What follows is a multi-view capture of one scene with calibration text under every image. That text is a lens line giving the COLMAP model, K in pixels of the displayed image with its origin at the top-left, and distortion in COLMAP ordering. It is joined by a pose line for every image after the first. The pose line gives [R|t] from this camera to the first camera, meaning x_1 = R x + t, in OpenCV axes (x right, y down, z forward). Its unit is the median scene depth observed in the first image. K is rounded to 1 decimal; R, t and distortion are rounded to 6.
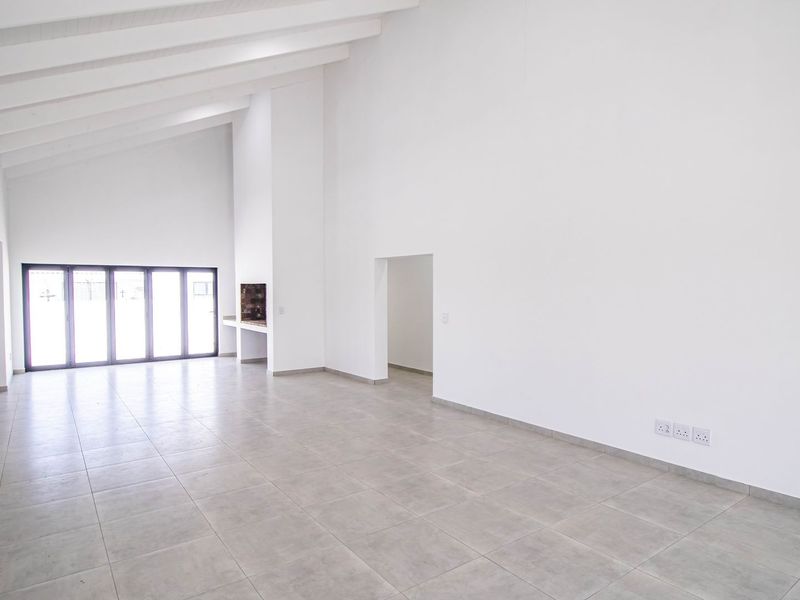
lens RADIAL K [[499.7, 0, 399.8], [0, 499.7, 298.8], [0, 0, 1]] dist [0.003937, -0.001159]
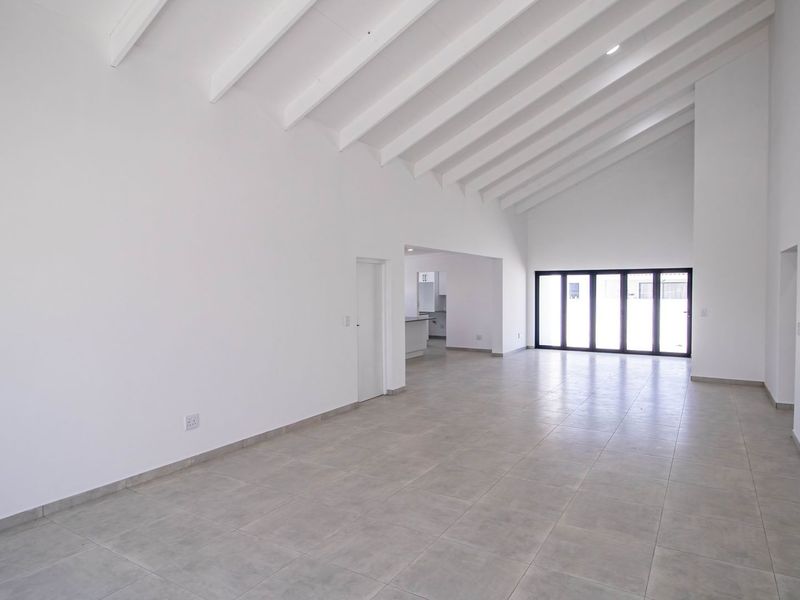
lens RADIAL K [[499.7, 0, 399.2], [0, 499.7, 298.8], [0, 0, 1]] dist [0.003937, -0.001159]
pose [[0.370814, 0.017985, -0.928533, 0.398892], [-0.018480, 0.999757, 0.011985, -0.002894], [0.928523, 0.012715, 0.371056, 0.111707]]
